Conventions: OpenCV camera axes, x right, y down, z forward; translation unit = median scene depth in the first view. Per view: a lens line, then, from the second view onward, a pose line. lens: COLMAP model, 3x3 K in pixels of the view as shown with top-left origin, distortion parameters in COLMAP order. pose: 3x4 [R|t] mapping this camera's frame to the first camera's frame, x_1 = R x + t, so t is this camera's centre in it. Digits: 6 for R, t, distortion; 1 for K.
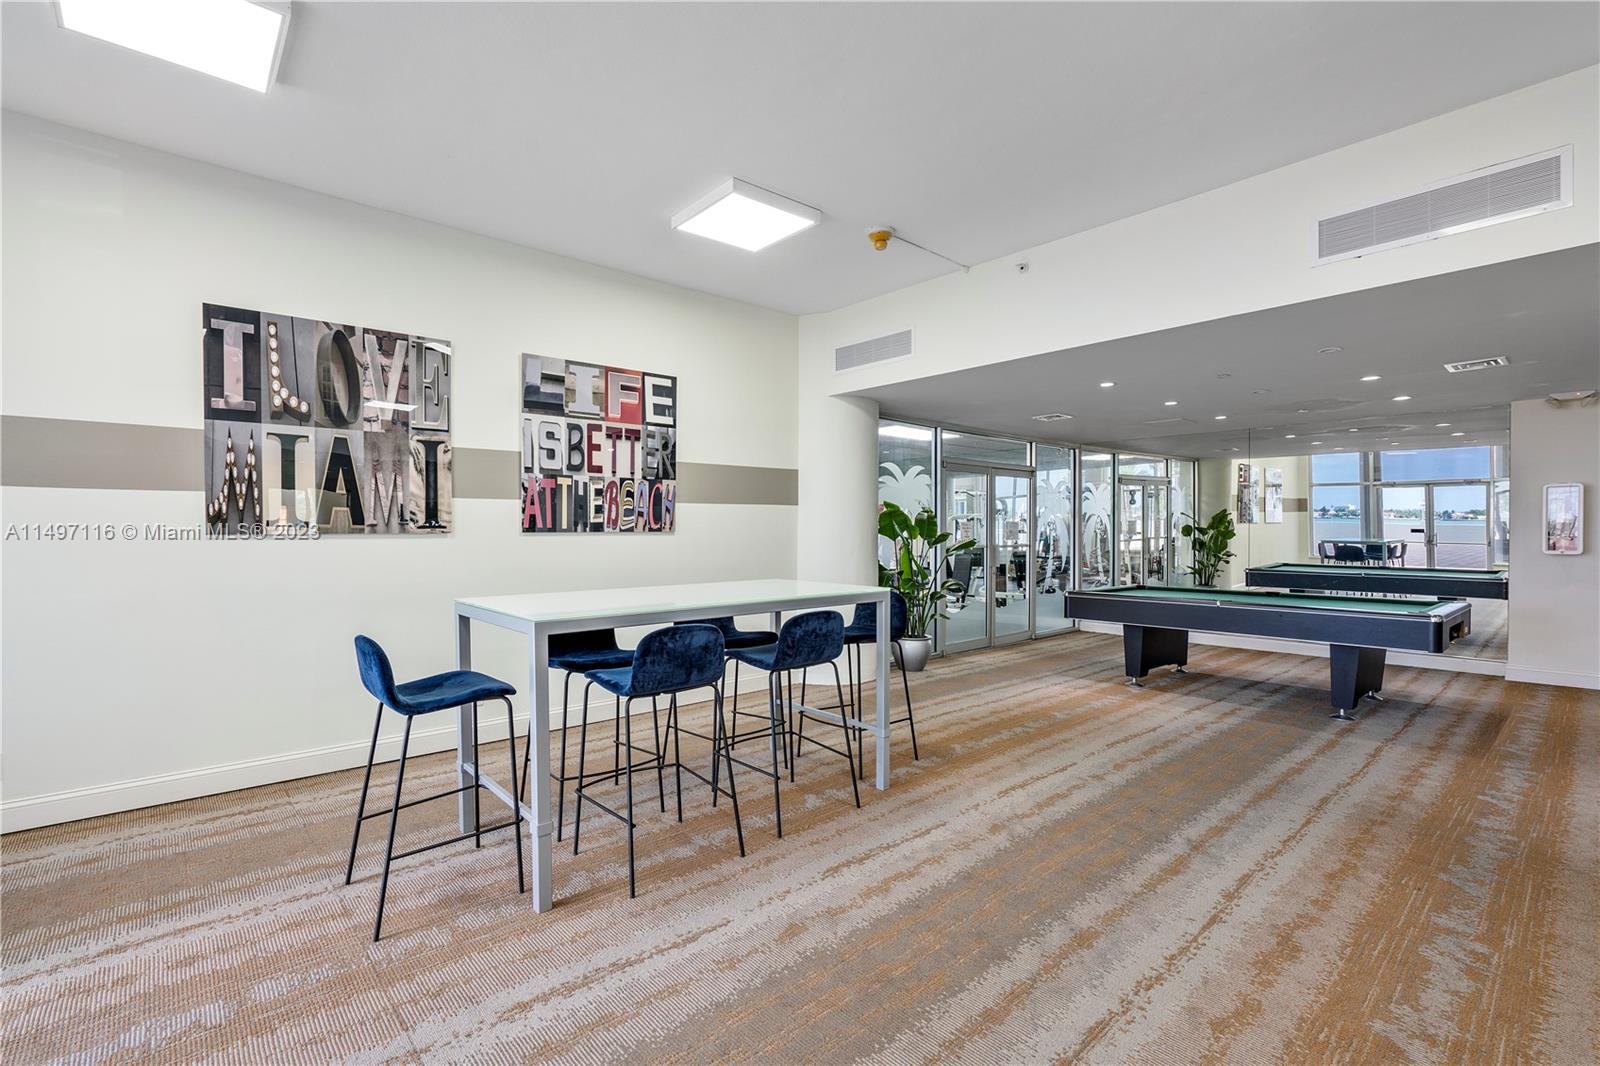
lens RADIAL K [[724.2, 0, 800.0], [0, 724.2, 533.0], [0, 0, 1]] dist [-0.001607, -0.000531]
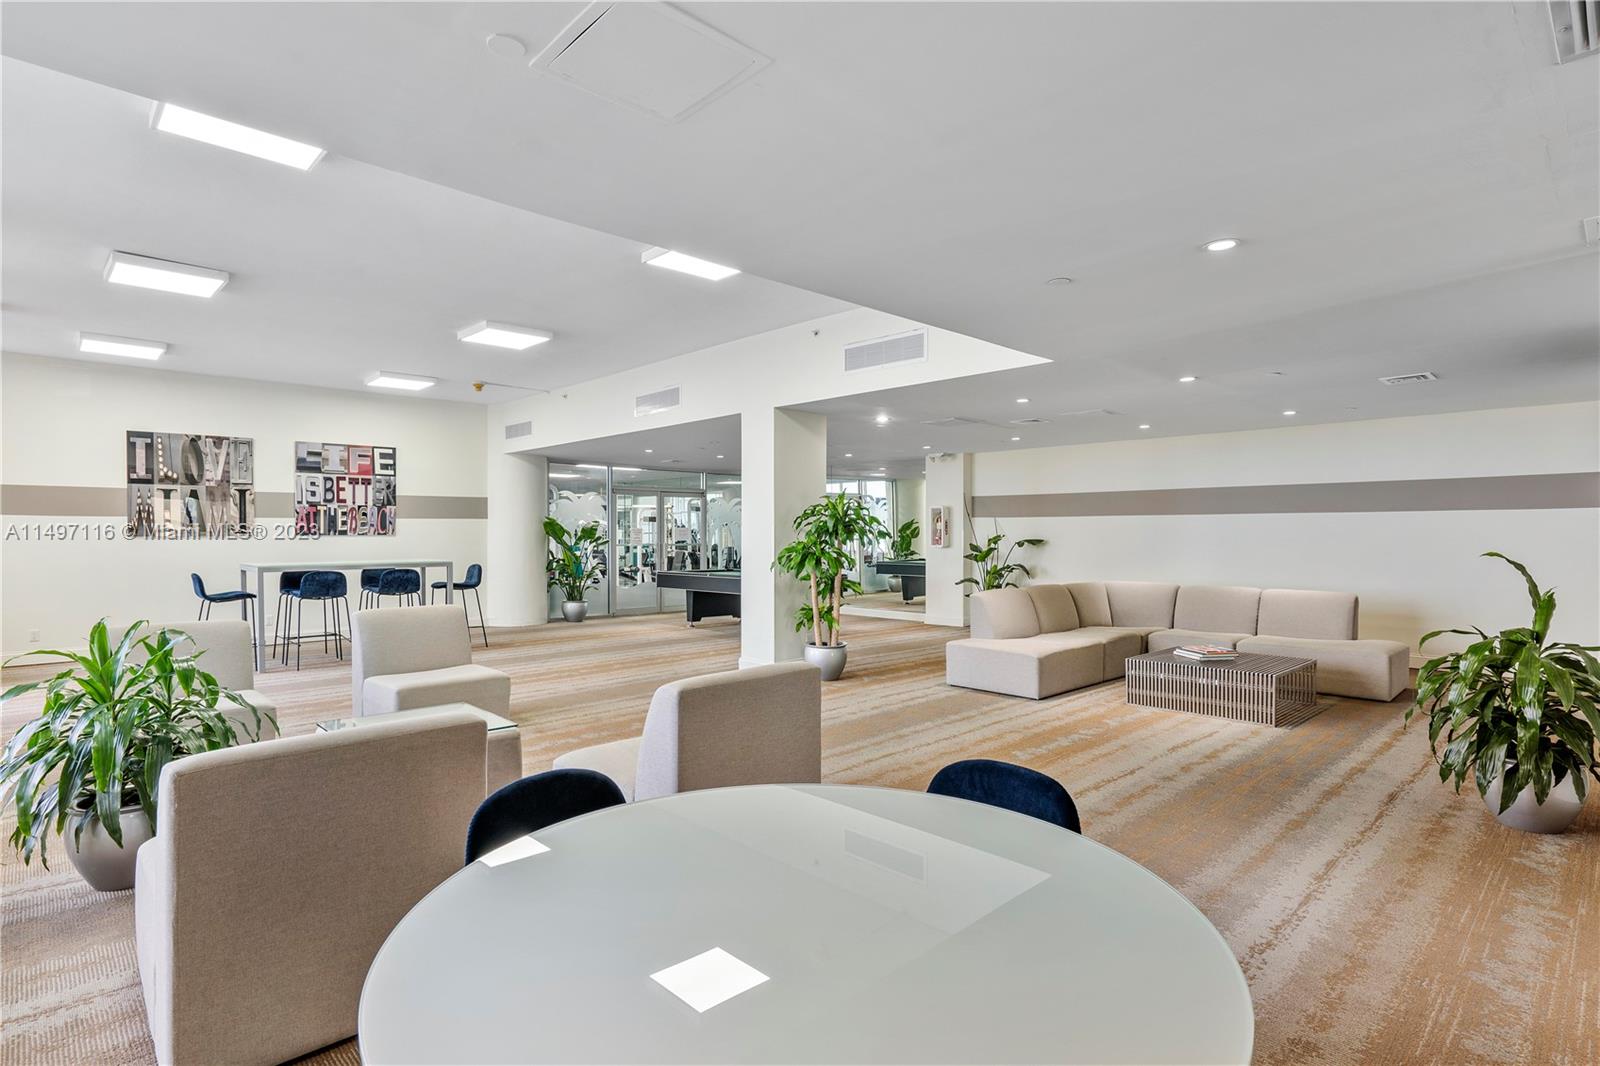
lens RADIAL K [[801.2, 0, 800.0], [0, 801.2, 533.0], [0, 0, 1]] dist [-0.000054, 0.001076]
pose [[0.999059, -0.002198, 0.043314, 0.817774], [0.002531, 0.999968, -0.007648, 0.011846], [-0.043296, 0.007751, 0.999032, -1.117407]]
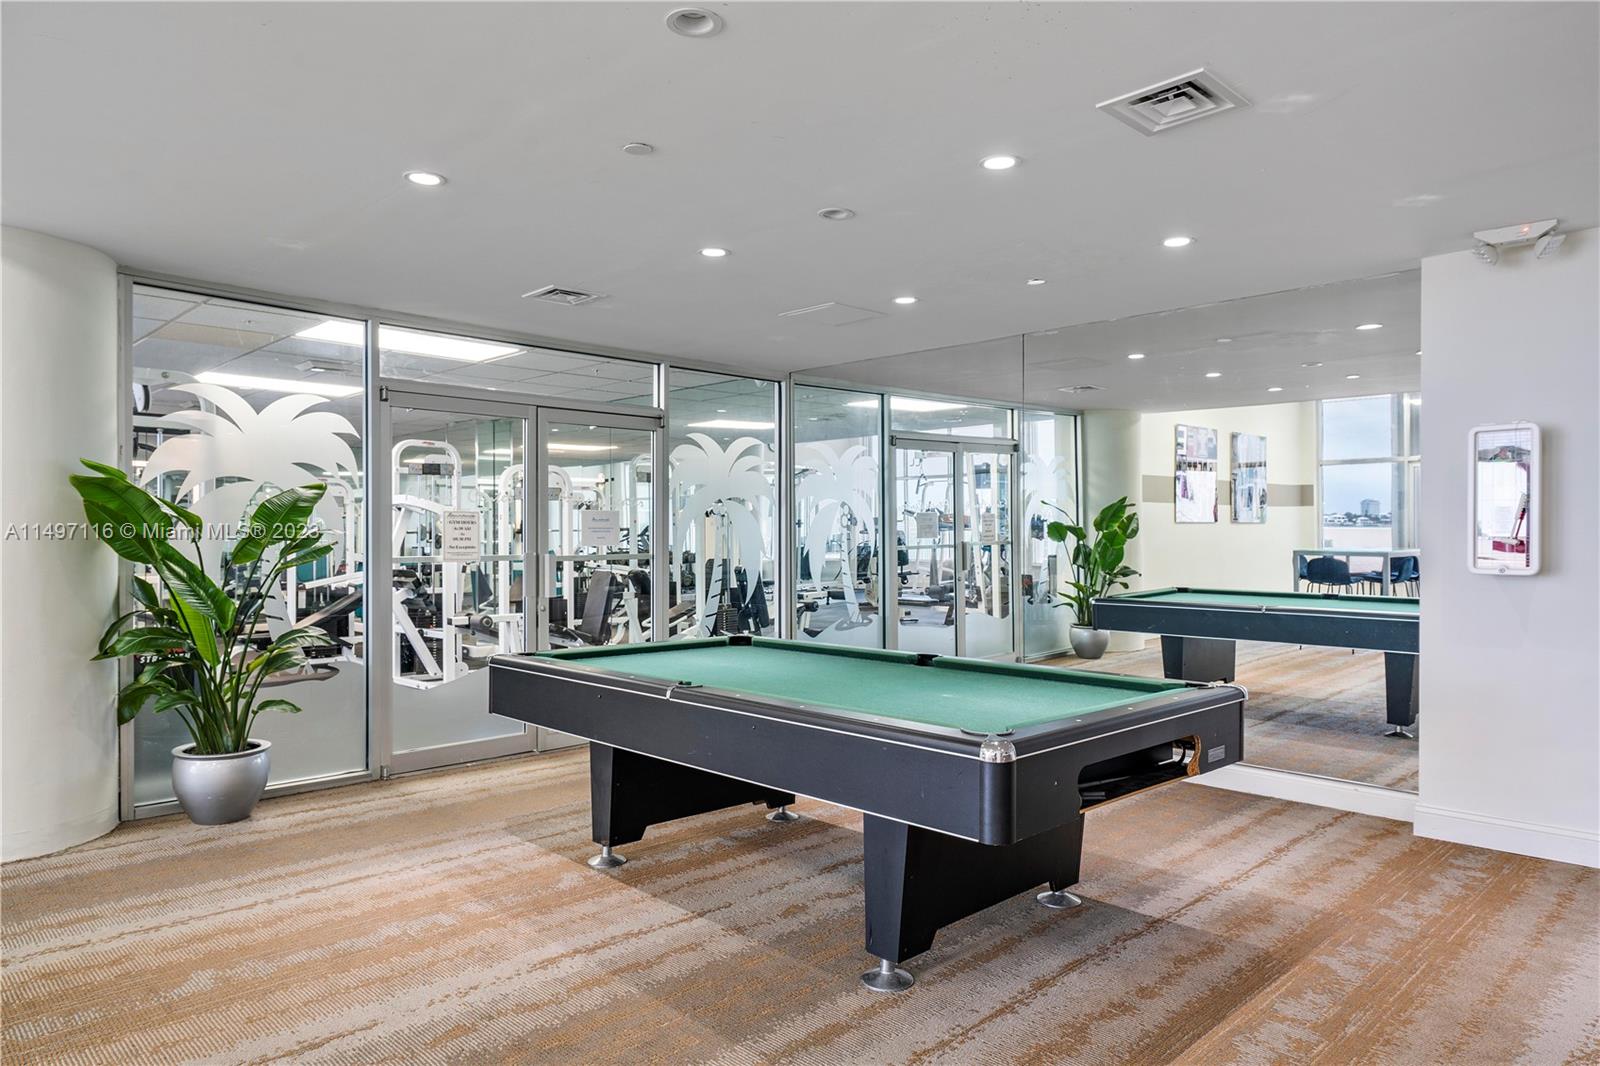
lens RADIAL K [[1015.7, 0, 800.0], [0, 1015.7, 533.0], [0, 0, 1]] dist [-0.001992, -0.000234]
pose [[0.998694, -0.001484, 0.051064, 0.709922], [0.001915, 0.999963, -0.008378, 0.010273], [-0.051050, 0.008465, 0.998660, 0.456767]]
